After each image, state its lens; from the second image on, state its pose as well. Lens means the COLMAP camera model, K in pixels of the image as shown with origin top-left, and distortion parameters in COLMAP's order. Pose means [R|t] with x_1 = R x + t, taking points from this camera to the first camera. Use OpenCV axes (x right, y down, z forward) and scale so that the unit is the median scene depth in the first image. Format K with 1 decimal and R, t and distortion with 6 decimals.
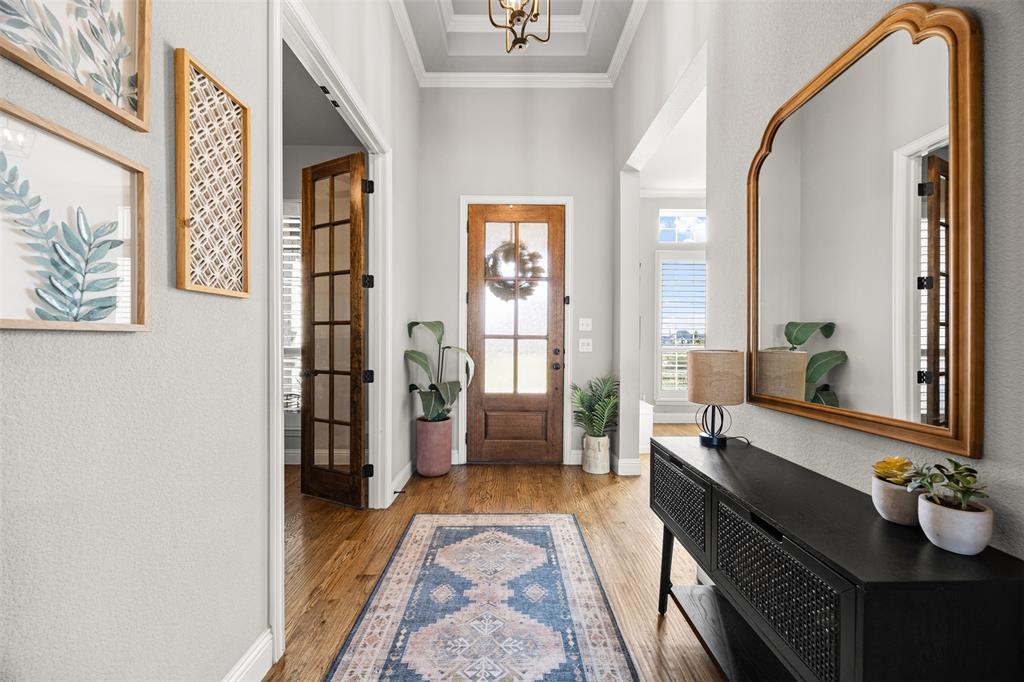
lens RADIAL K [[392.6, 0, 510.4], [0, 392.6, 343.6], [0, 0, 1]] dist [-0.000507, -0.000382]
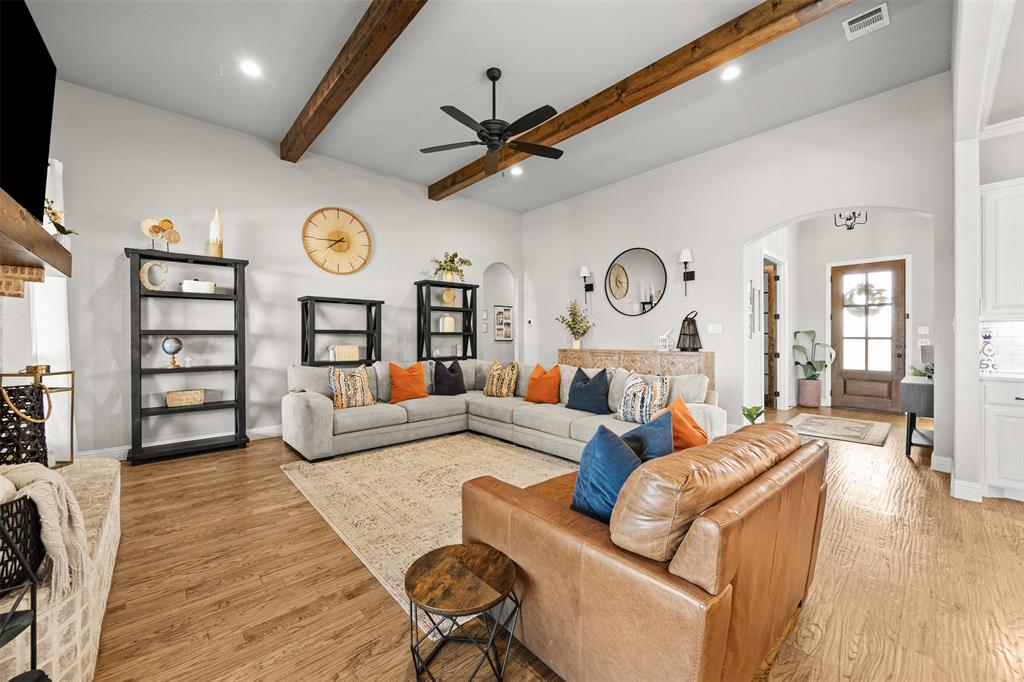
lens RADIAL K [[392.6, 0, 511.4], [0, 392.6, 337.2], [0, 0, 1]] dist [-0.000507, -0.000382]
pose [[0.672658, -0.004732, -0.739939, 0.245003], [0.003738, 0.999989, -0.002997, -0.021622], [0.739944, -0.000750, 0.672668, -1.363645]]
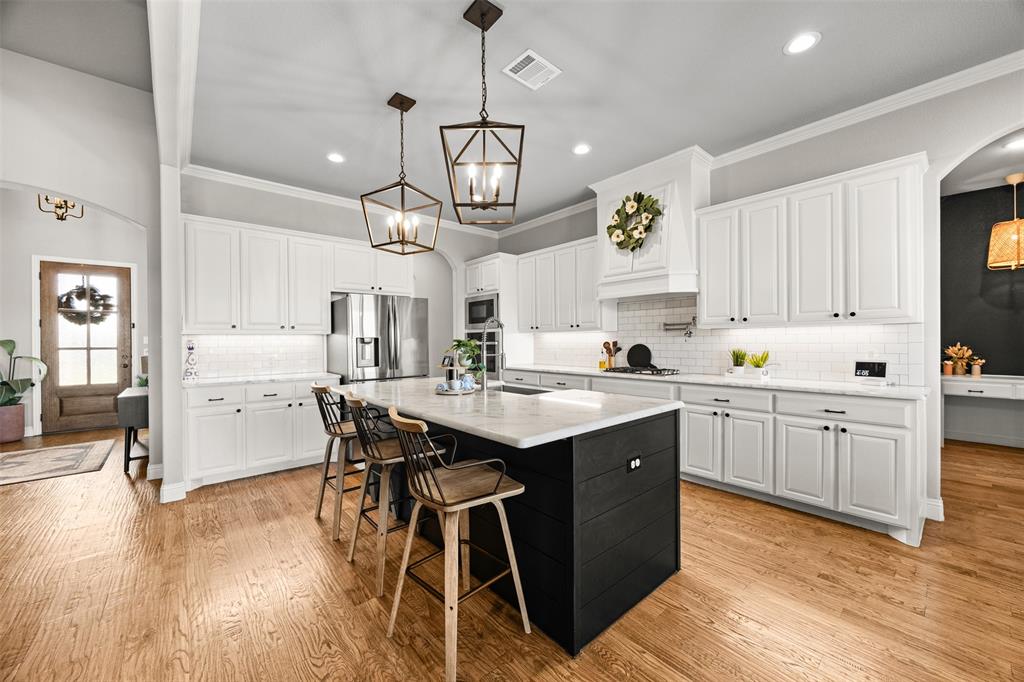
lens RADIAL K [[392.6, 0, 511.0], [0, 392.6, 340.2], [0, 0, 1]] dist [-0.000507, -0.000382]
pose [[0.759899, -0.011679, 0.649936, 0.279021], [0.013218, 0.999909, 0.002514, -0.032120], [-0.649907, 0.006680, 0.759985, -1.287048]]
